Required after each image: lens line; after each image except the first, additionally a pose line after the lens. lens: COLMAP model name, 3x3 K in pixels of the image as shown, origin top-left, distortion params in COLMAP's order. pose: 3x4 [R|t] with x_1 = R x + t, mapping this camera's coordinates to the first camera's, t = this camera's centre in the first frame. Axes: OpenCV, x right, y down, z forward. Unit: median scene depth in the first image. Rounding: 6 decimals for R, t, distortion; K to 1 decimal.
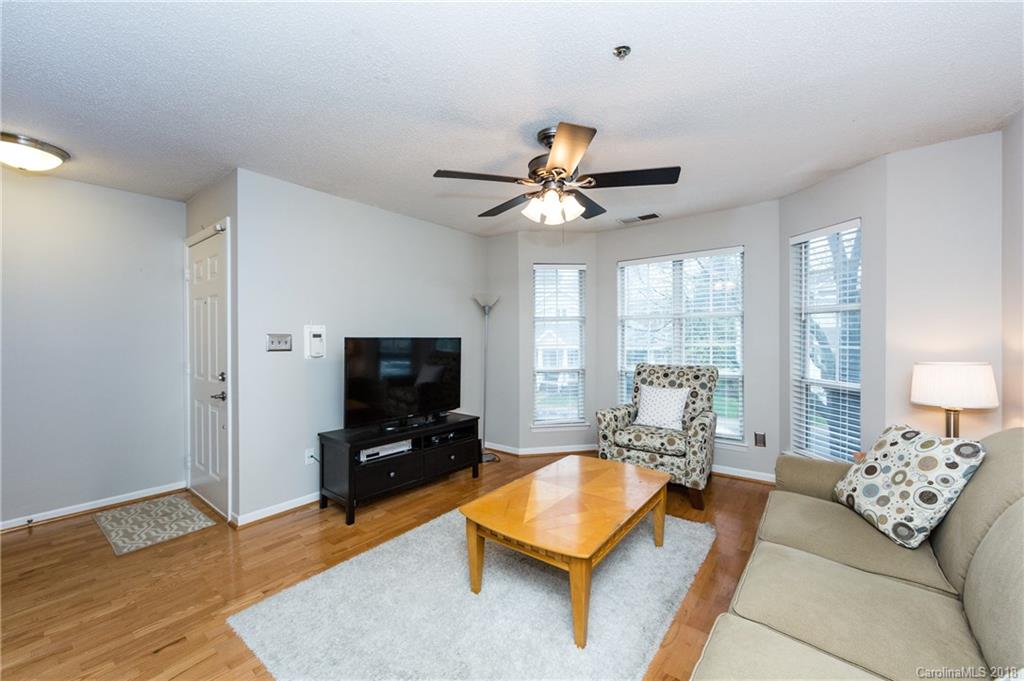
lens RADIAL K [[401.4, 0, 513.6], [0, 401.4, 340.5], [0, 0, 1]] dist [-0.000777, 0.000004]
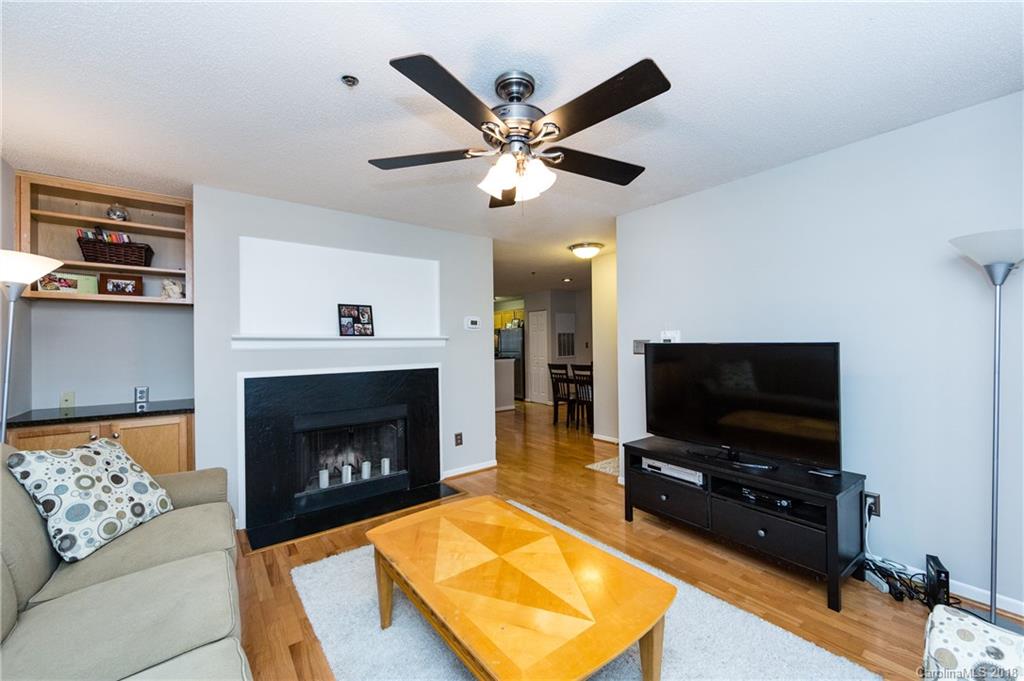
lens RADIAL K [[401.4, 0, 513.6], [0, 401.4, 340.5], [0, 0, 1]] dist [-0.000777, 0.000004]
pose [[-0.242822, -0.004512, -0.970060, 0.626258], [0.002046, 0.999985, -0.005164, -0.009336], [0.970069, -0.003239, -0.242809, 0.876874]]
